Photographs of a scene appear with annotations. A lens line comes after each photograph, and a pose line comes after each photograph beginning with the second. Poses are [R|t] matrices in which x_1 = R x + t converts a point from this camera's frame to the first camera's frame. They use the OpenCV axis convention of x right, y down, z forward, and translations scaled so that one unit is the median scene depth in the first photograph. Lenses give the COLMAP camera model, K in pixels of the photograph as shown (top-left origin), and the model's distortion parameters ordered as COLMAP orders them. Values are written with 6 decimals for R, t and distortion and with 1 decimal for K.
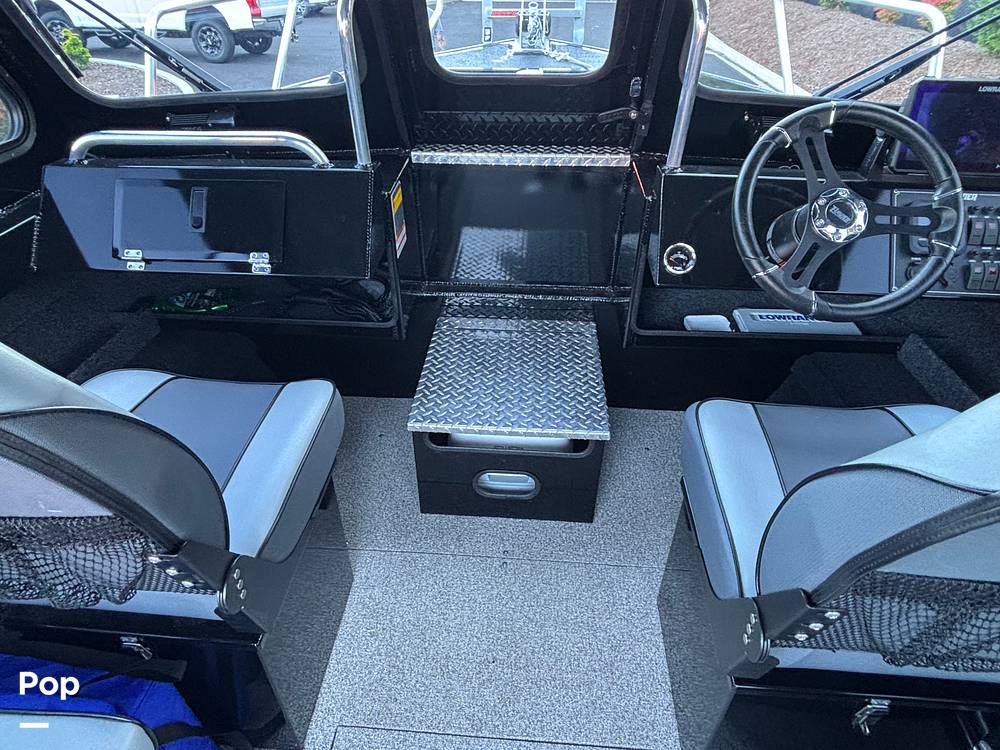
lens RADIAL K [[586.7, 0, 494.3], [0, 586.7, 369.5], [0, 0, 1]] dist [0.039181, -0.040910]
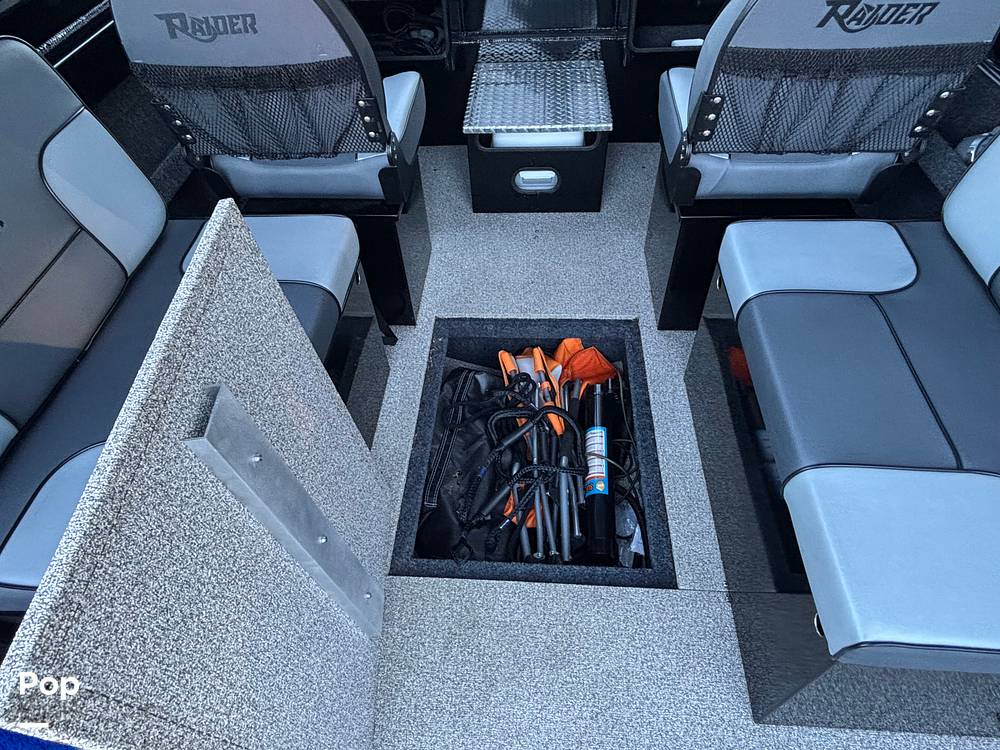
lens RADIAL K [[590.1, 0, 490.2], [0, 590.1, 367.8], [0, 0, 1]] dist [-0.030161, 0.021012]
pose [[0.998744, -0.034942, -0.035921, -0.055558], [0.042004, 0.974641, 0.219796, 0.337802], [0.027330, -0.221028, 0.974884, -0.452984]]
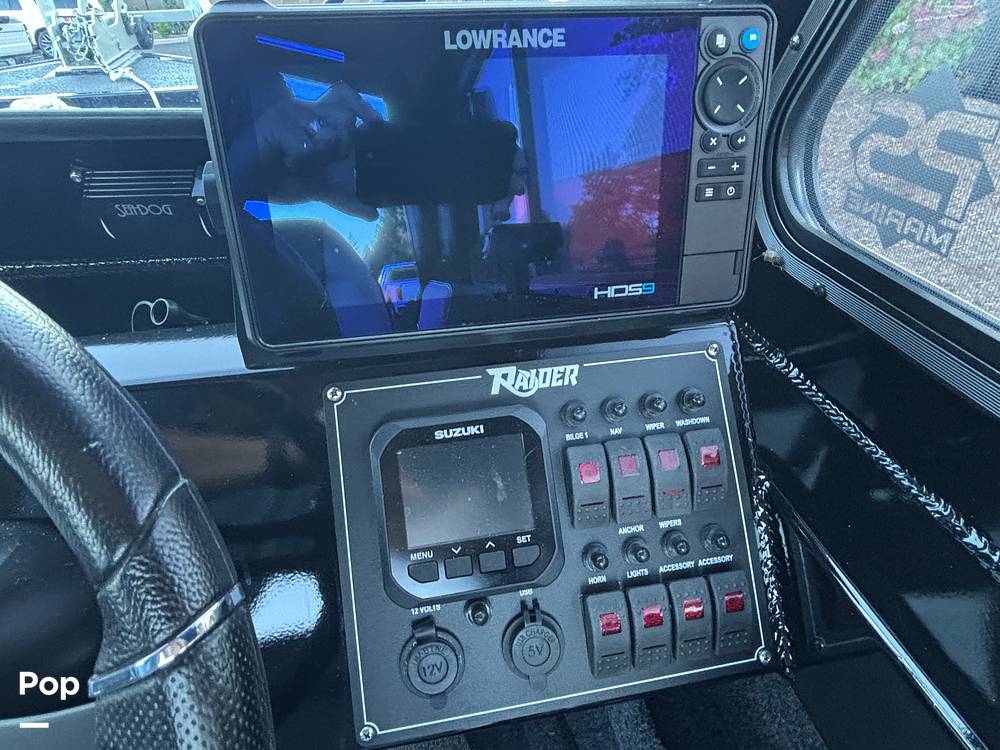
lens RADIAL K [[591.5, 0, 494.9], [0, 591.5, 371.8], [0, 0, 1]] dist [0.005515, -0.001643]
pose [[0.963521, -0.165184, 0.210575, 0.561179], [0.172047, 0.984981, -0.014571, -0.238290], [-0.205005, 0.050268, 0.977469, 0.547080]]
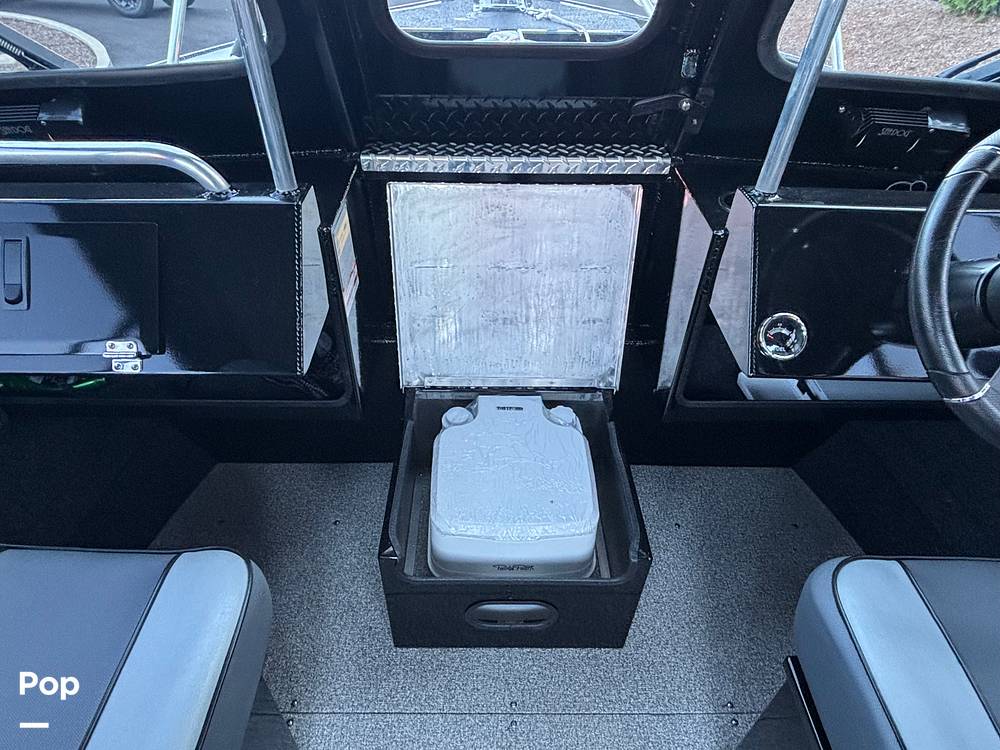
lens RADIAL K [[591.5, 0, 494.9], [0, 591.5, 371.8], [0, 0, 1]] dist [0.005515, -0.001643]
pose [[0.996981, -0.035731, 0.068932, -0.043202], [0.031584, 0.997678, 0.060344, -0.164859], [-0.070928, -0.057984, 0.995795, 0.303052]]
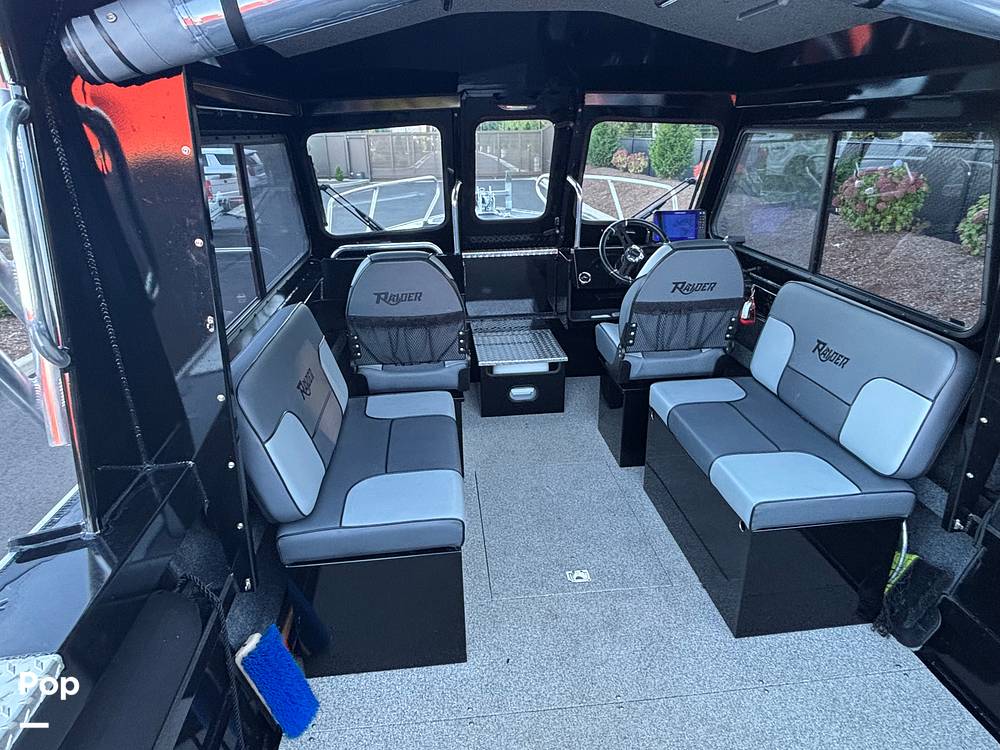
lens RADIAL K [[587.8, 0, 487.5], [0, 587.8, 371.9], [0, 0, 1]] dist [0.035546, -0.044735]
pose [[0.986805, -0.082106, 0.139548, -0.426161], [0.113561, 0.965319, -0.235081, 0.650893], [-0.115407, 0.247826, 0.961906, -1.134137]]
